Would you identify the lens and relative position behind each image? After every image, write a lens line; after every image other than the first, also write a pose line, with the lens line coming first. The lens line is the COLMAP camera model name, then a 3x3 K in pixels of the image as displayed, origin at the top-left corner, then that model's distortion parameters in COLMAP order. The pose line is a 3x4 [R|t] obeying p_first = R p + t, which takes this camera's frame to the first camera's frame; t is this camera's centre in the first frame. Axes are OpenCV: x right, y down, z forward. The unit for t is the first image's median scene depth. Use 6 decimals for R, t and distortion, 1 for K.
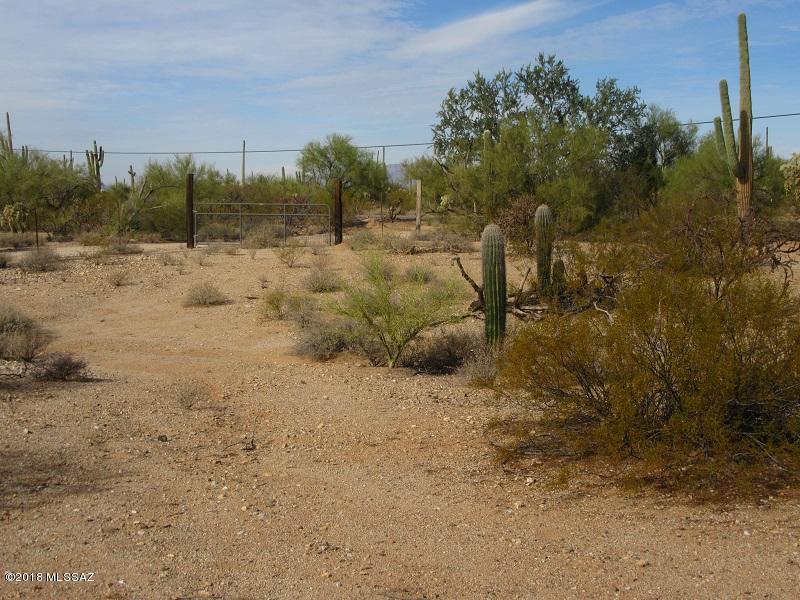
lens RADIAL K [[1147.0, 0, 400.0], [0, 1147.0, 300.0], [0, 0, 1]] dist [-0.026169, -0.020525]
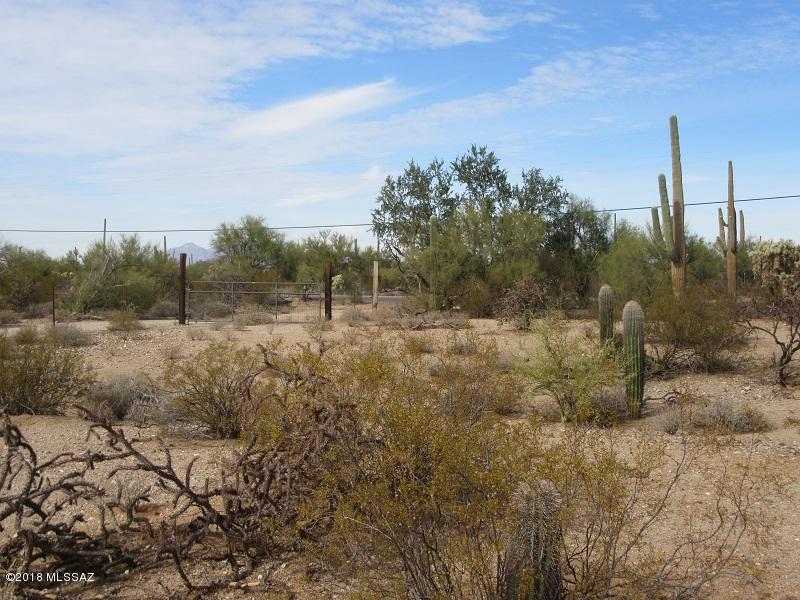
lens RADIAL K [[1147.0, 0, 400.0], [0, 1147.0, 300.0], [0, 0, 1]] dist [-0.026169, -0.020525]
pose [[0.988373, 0.003741, 0.152002, -0.106685], [0.006898, 0.997564, -0.069410, 0.004307], [-0.151892, 0.069651, 0.985940, -0.041450]]
